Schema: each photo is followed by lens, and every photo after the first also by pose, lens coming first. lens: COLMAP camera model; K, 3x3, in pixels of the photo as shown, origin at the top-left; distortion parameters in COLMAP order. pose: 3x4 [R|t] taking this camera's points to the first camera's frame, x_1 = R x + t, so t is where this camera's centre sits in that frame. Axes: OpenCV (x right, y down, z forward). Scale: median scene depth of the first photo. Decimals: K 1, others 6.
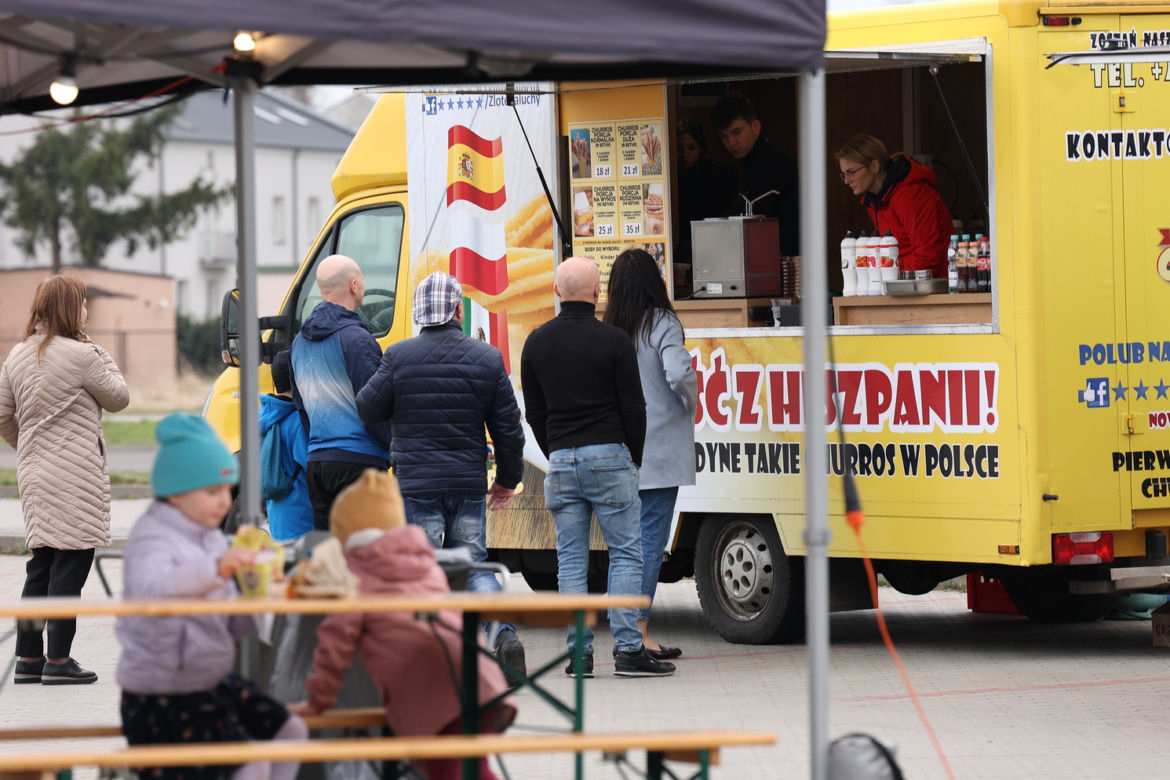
lens RADIAL K [[6372.3, 0, 568.7], [0, 6372.3, 386.2], [0, 0, 1]] dist [1.989943, 5.023165]
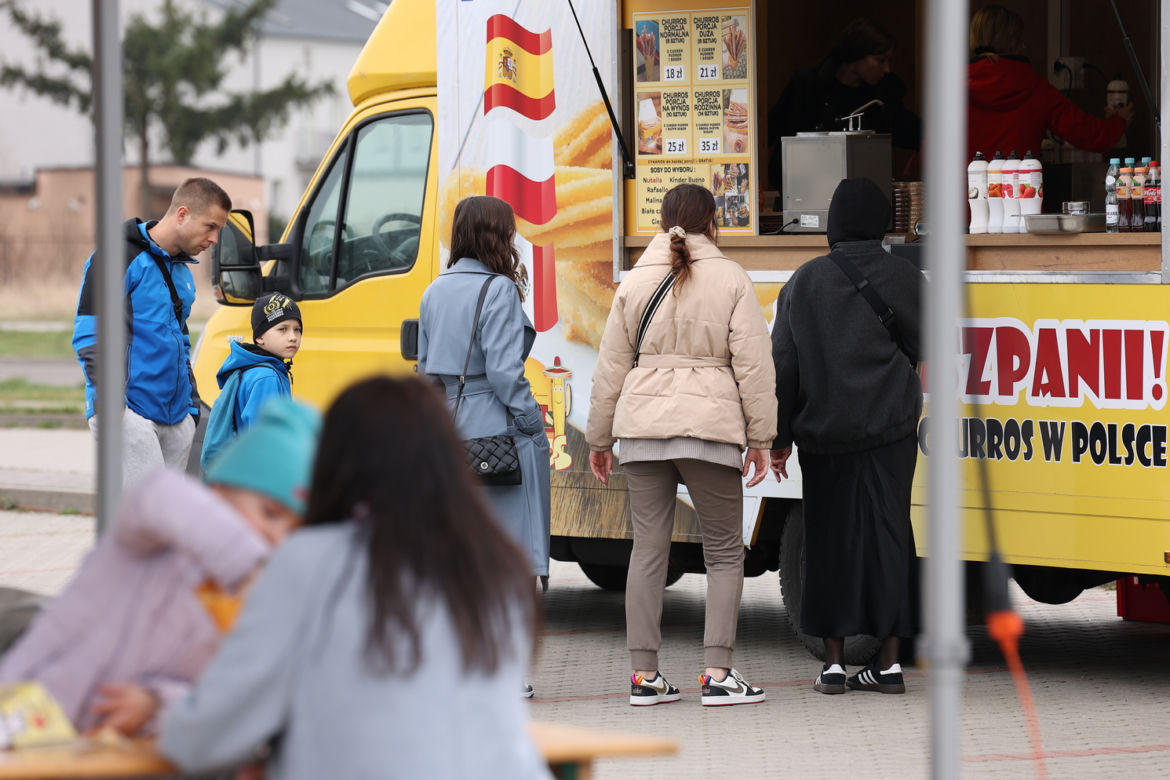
lens RADIAL K [[6372.3, 0, 568.7], [0, 6372.3, 386.2], [0, 0, 1]] dist [1.989943, 5.023165]
pose [[0.999748, 0.014588, -0.017037, 0.006439], [-0.014324, 0.999777, 0.015486, -0.006455], [0.017259, -0.015238, 0.999735, 0.189122]]
